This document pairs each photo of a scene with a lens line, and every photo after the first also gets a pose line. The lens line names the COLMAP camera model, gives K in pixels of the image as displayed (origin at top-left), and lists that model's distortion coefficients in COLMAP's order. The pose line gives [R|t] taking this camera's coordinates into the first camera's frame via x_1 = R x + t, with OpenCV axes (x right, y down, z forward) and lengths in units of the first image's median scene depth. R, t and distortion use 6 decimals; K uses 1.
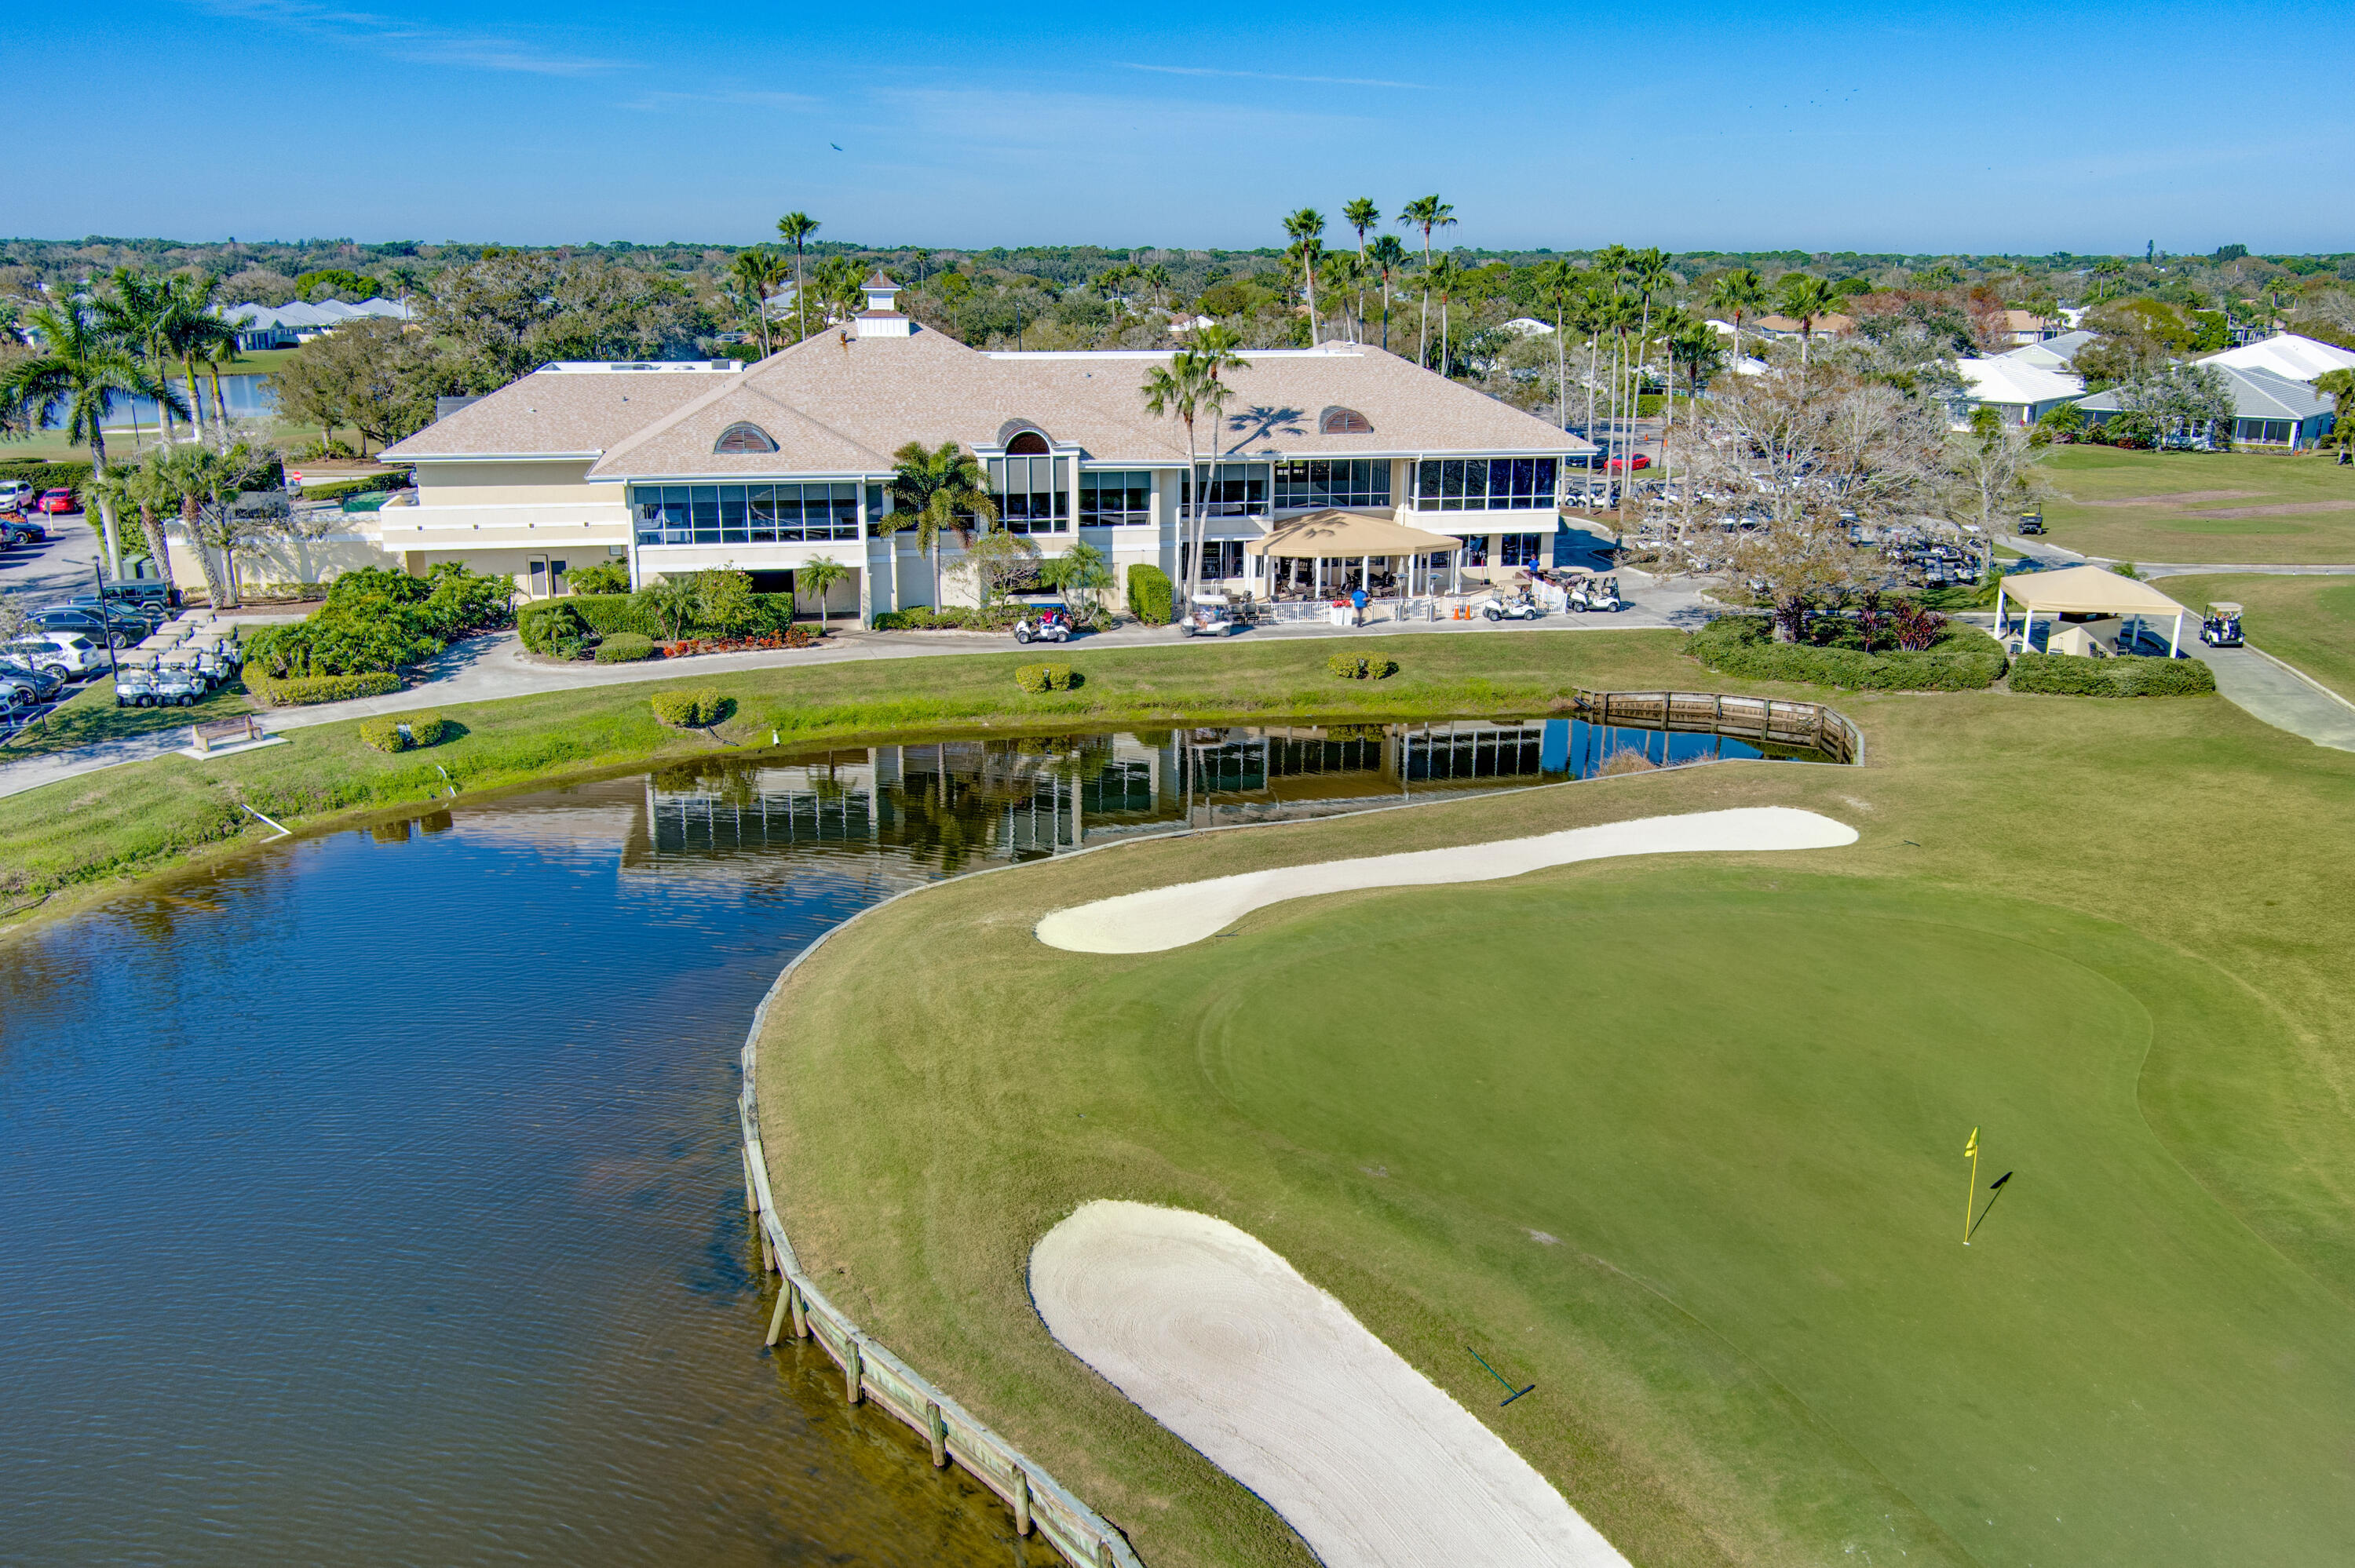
lens RADIAL K [[1876.3, 0, 1163.4], [0, 1876.3, 804.3], [0, 0, 1]] dist [0.005894, 0.003224]
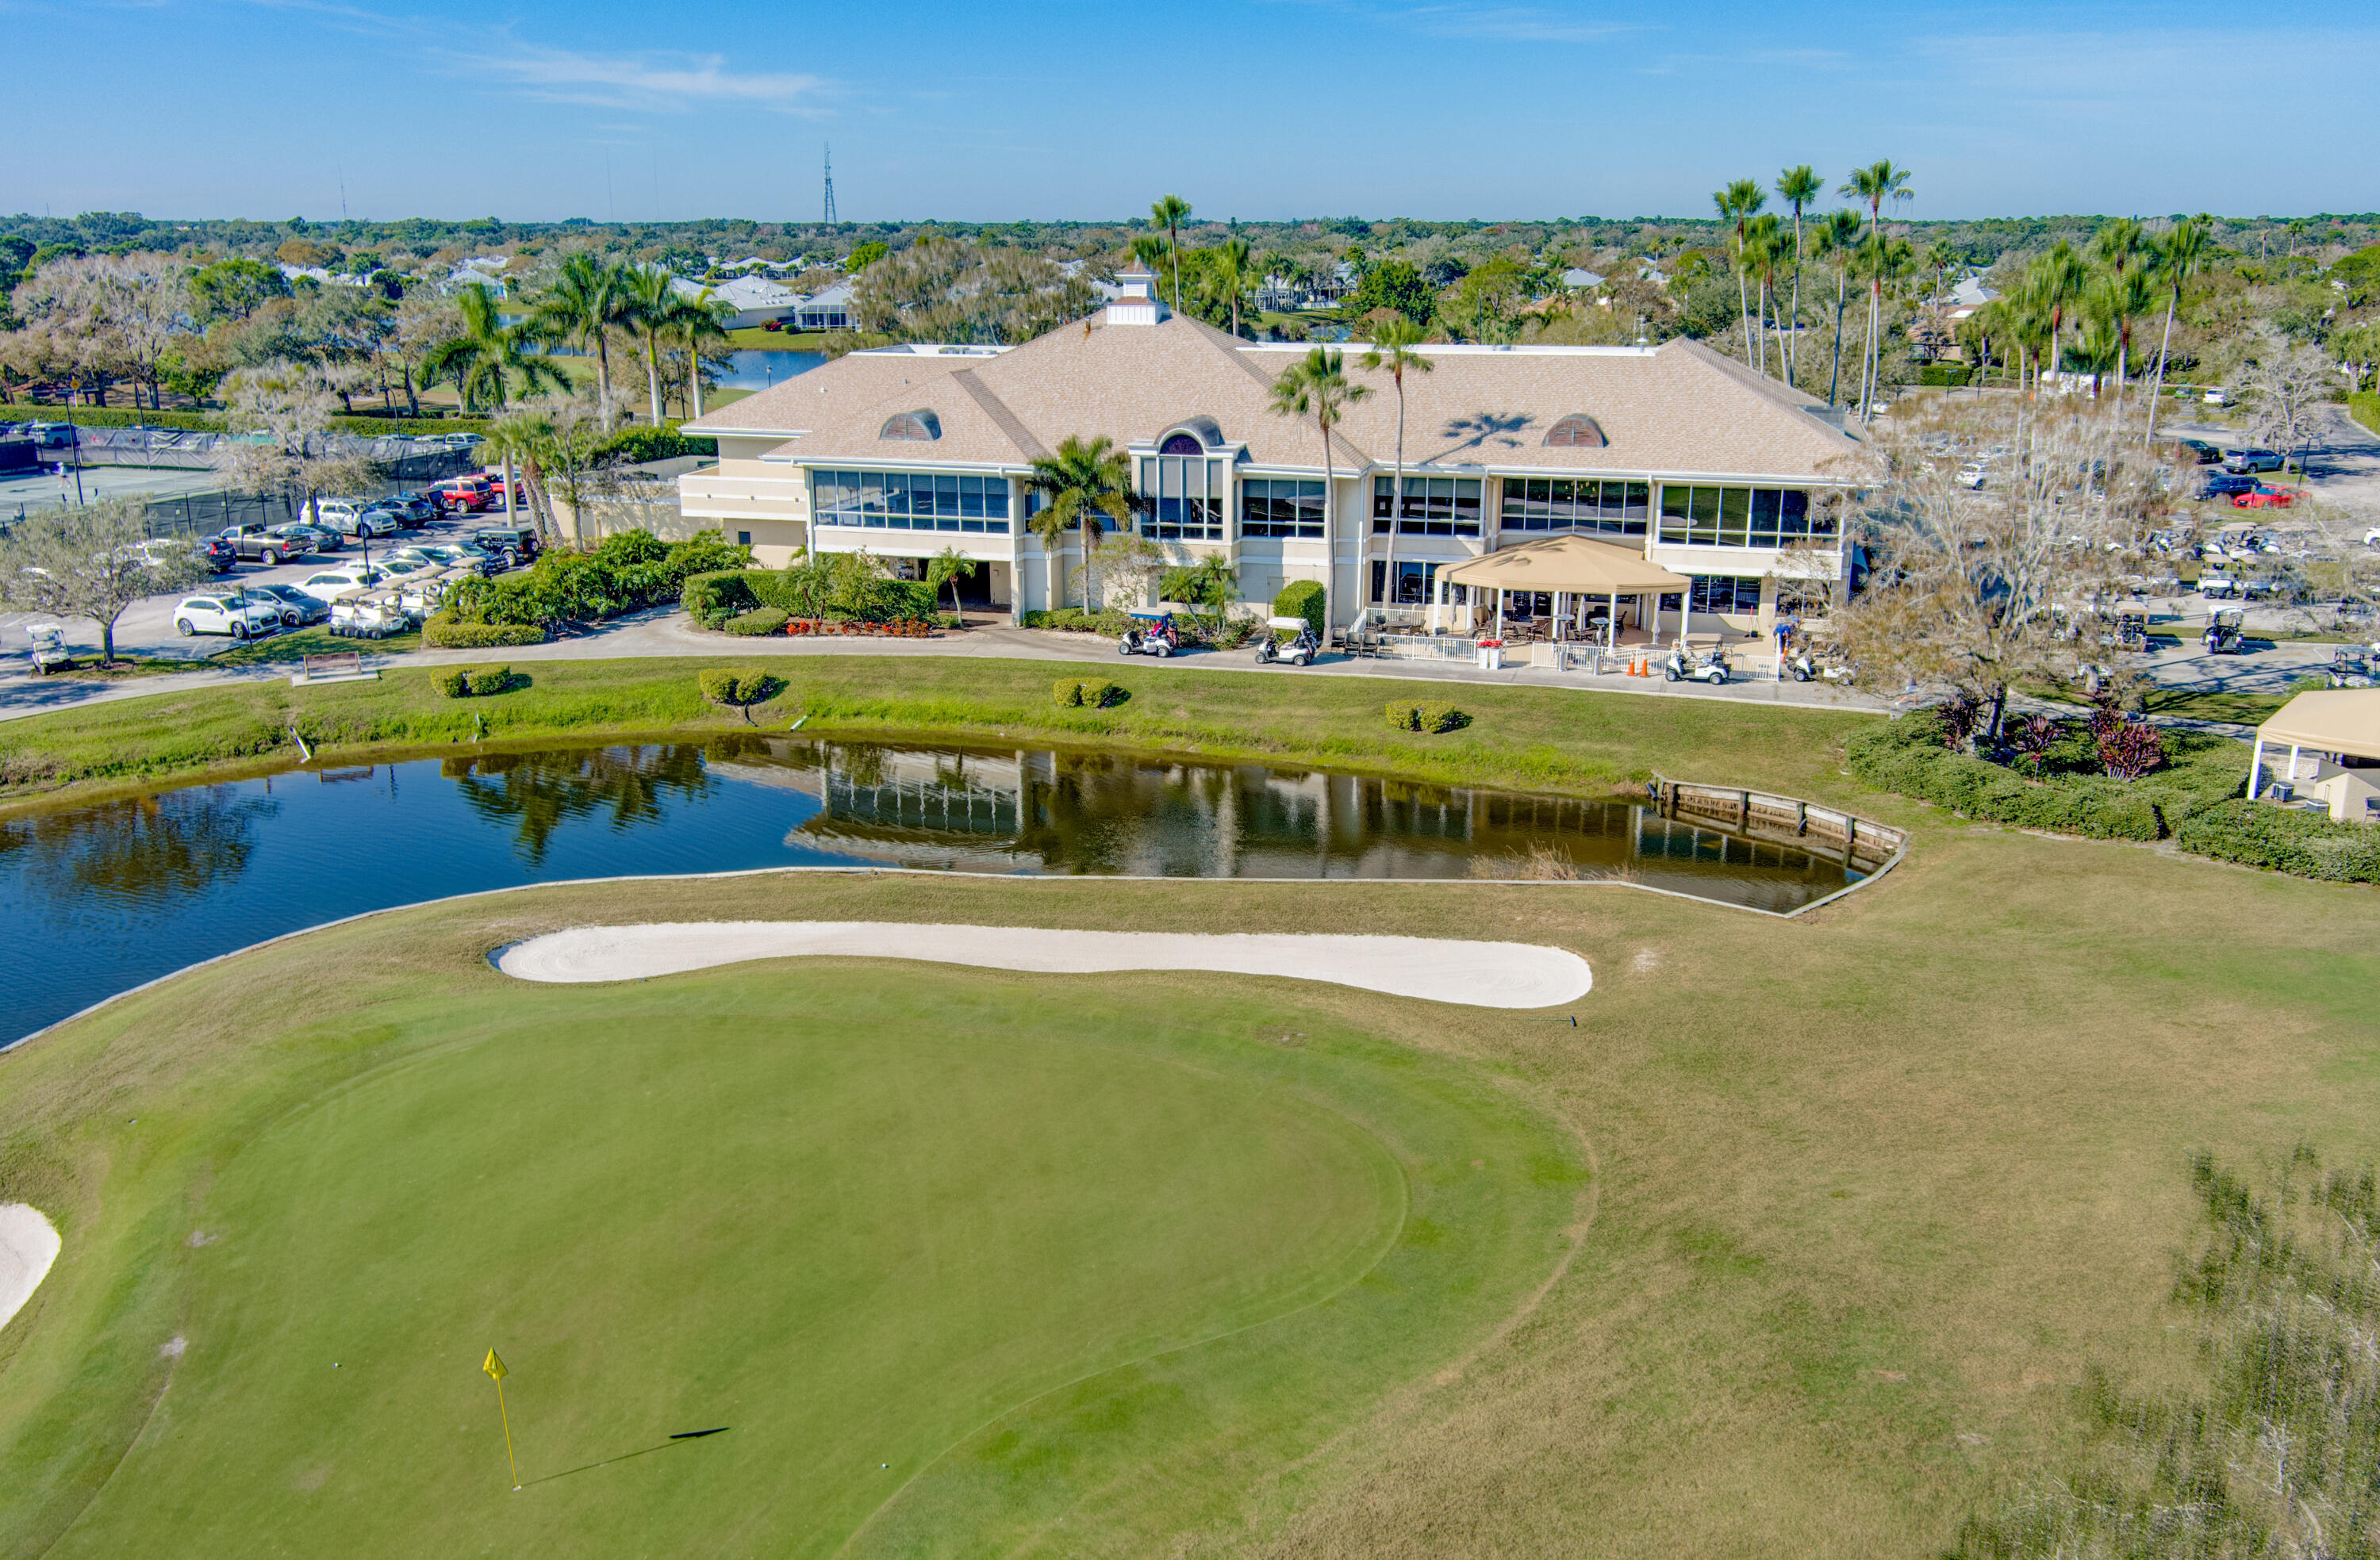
lens RADIAL K [[1899.0, 0, 1196.8], [0, 1899.0, 848.5], [0, 0, 1]] dist [0.005577, 0.002867]
pose [[0.879239, 0.141499, -0.454881, 0.404437], [-0.126999, 0.989934, 0.062460, -0.052126], [0.459141, 0.002852, 0.888359, 0.156841]]
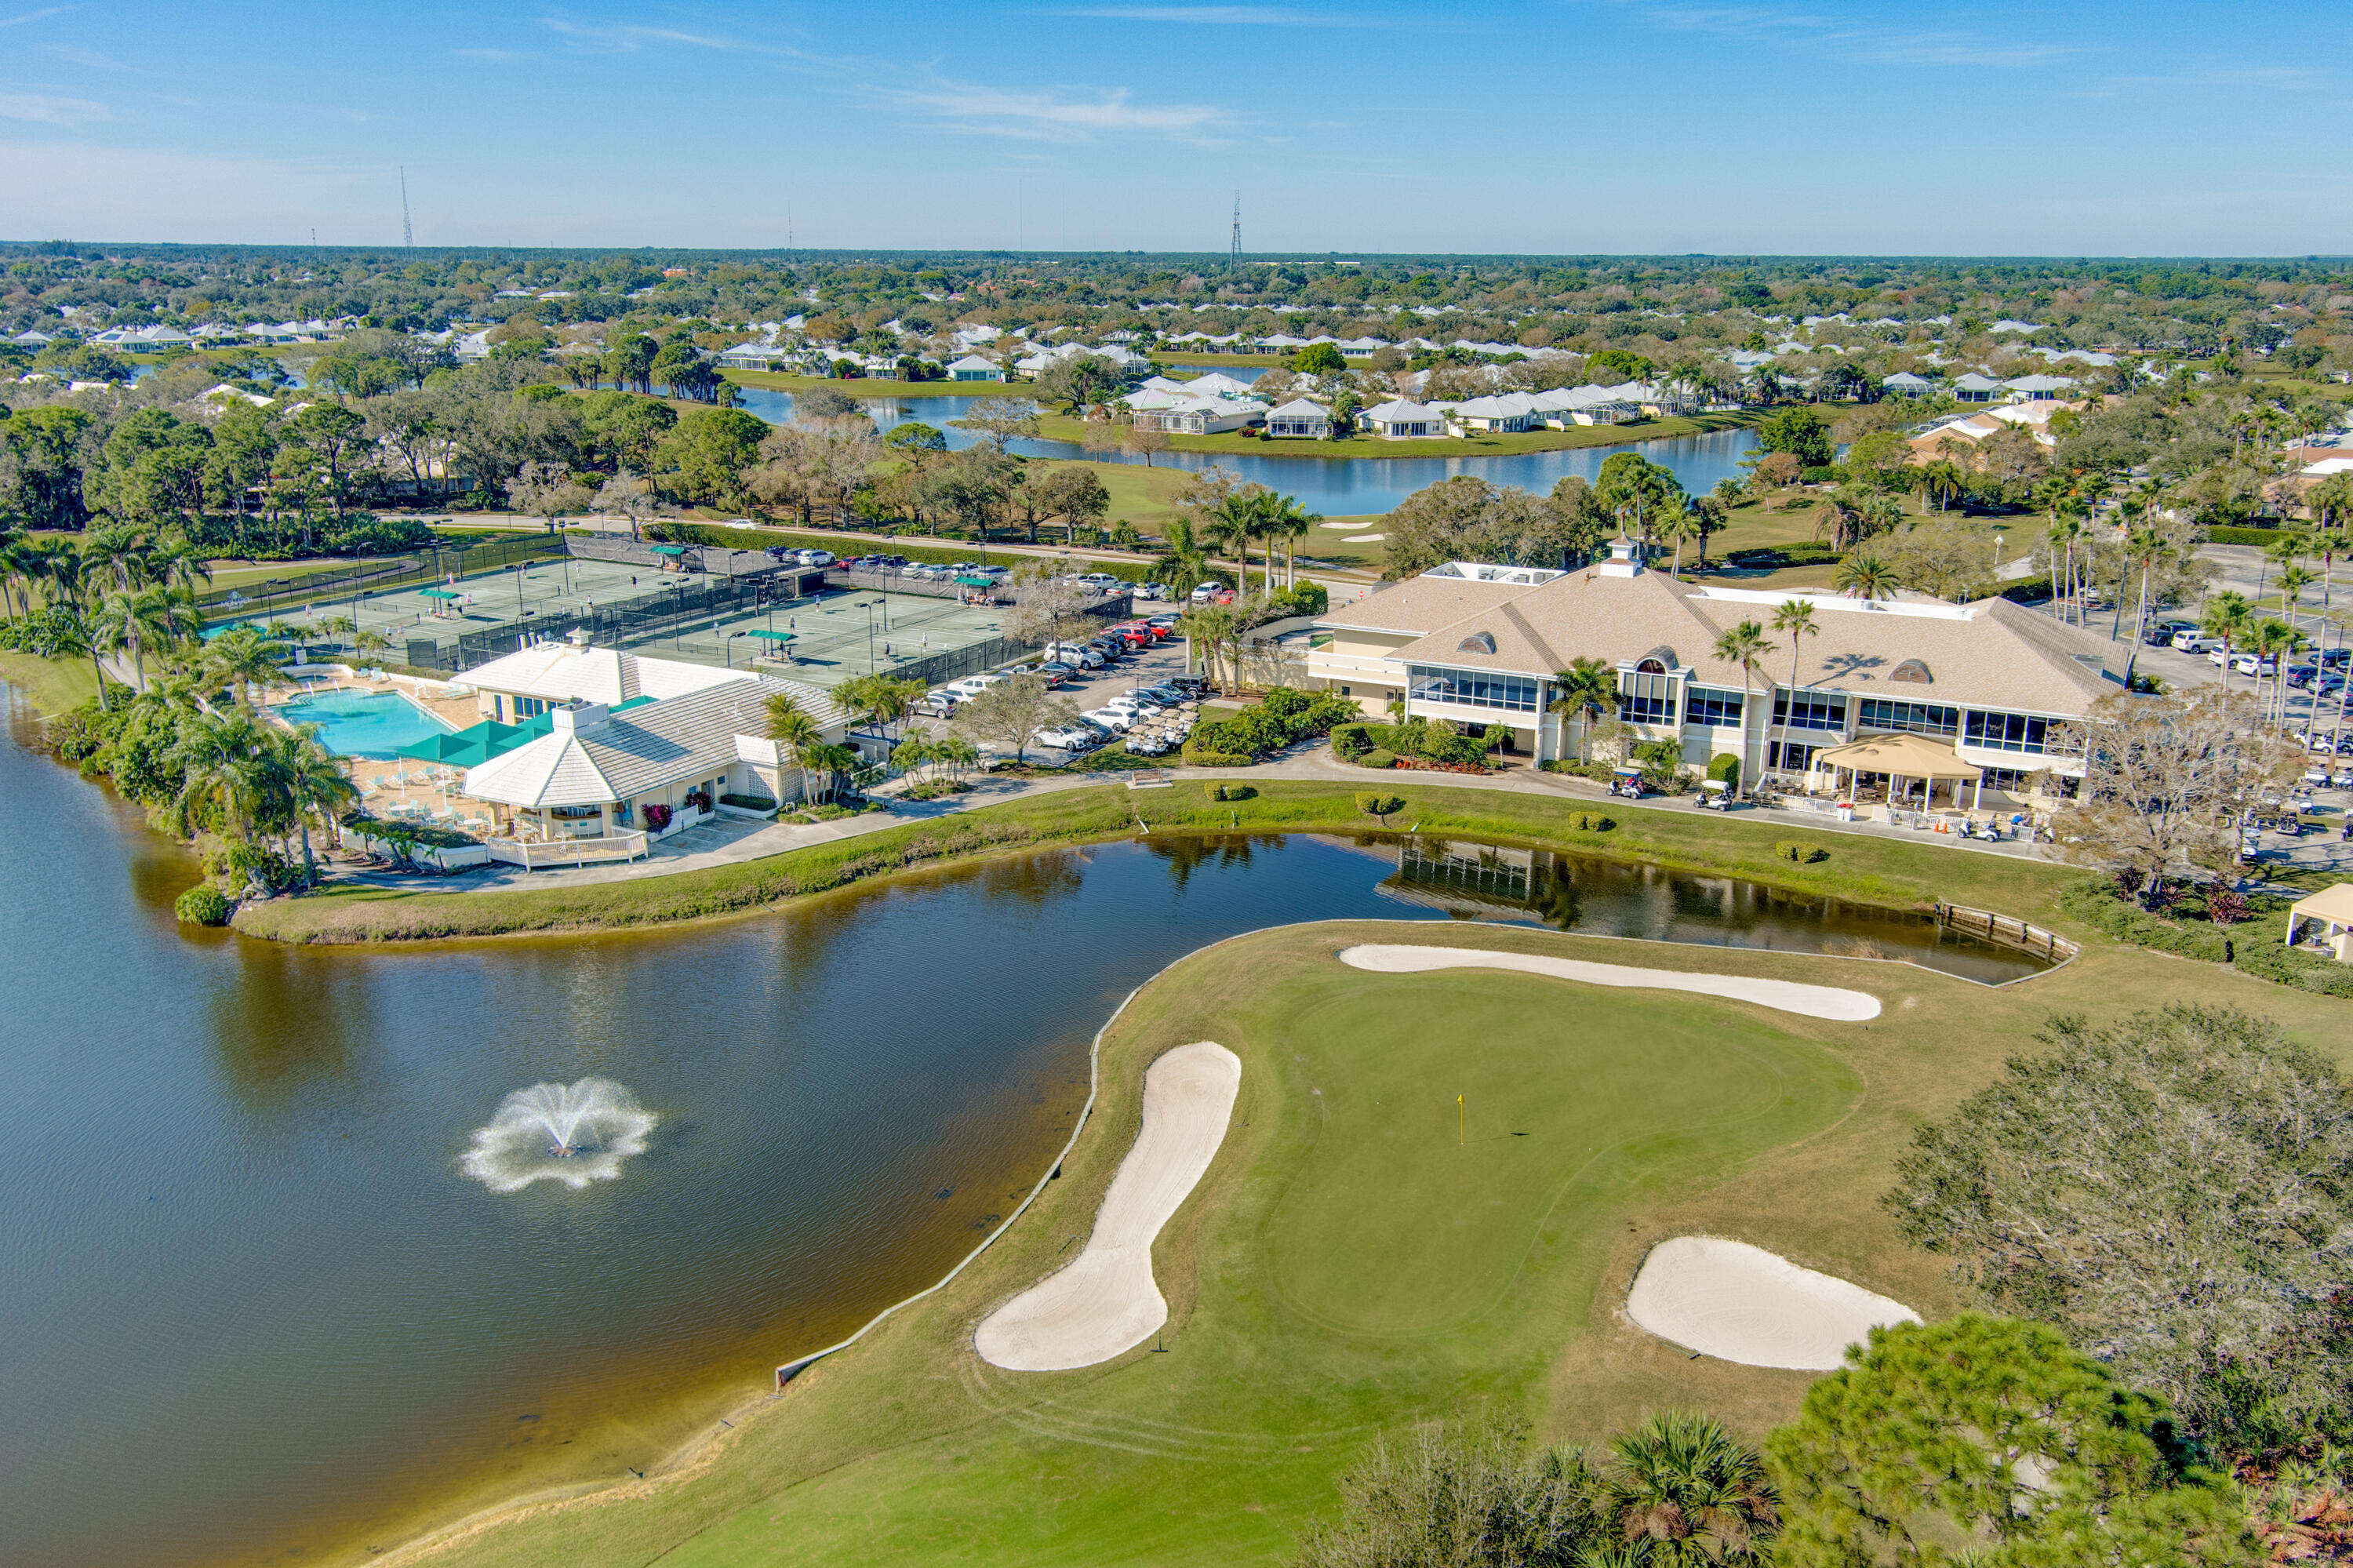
lens RADIAL K [[1916.5, 0, 1126.1], [0, 1916.5, 777.7], [0, 0, 1]] dist [0.003378, 0.001429]
pose [[0.750570, 0.169631, -0.638647, 0.628515], [-0.178097, 0.982654, 0.051694, -0.109250], [0.636338, 0.074941, 0.767761, -0.471877]]
